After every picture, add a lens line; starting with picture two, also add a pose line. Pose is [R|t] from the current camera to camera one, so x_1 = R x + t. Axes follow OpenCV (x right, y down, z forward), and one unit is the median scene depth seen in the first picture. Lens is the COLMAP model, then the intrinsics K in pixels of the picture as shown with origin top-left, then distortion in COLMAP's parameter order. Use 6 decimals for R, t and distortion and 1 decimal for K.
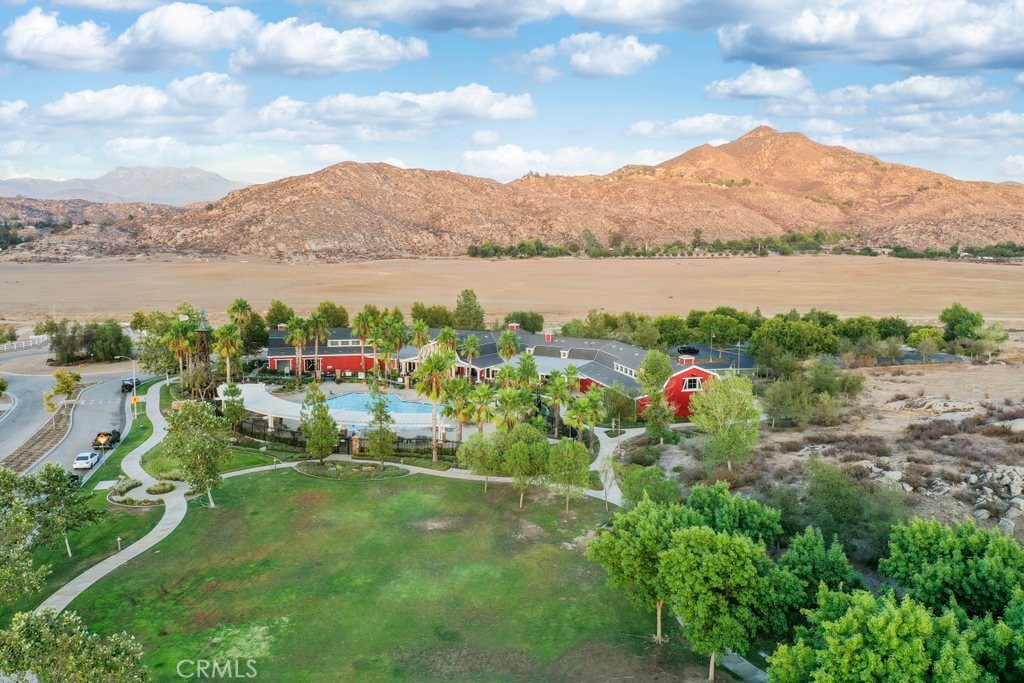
lens RADIAL K [[796.4, 0, 509.8], [0, 796.4, 342.1], [0, 0, 1]] dist [-0.013547, 0.002116]
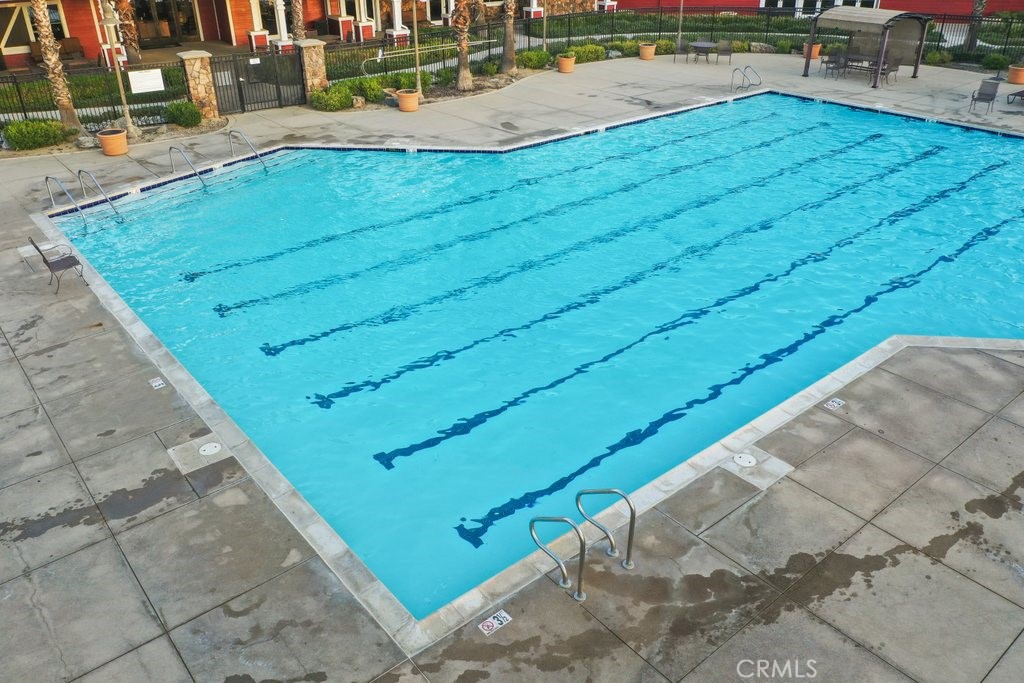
lens RADIAL K [[796.4, 0, 511.0], [0, 796.4, 343.1], [0, 0, 1]] dist [-0.013547, 0.002116]
pose [[0.430009, -0.439447, 0.788656, -0.037773], [0.115986, 0.893194, 0.434456, 0.004380], [-0.895343, -0.095347, 0.435052, 0.116053]]
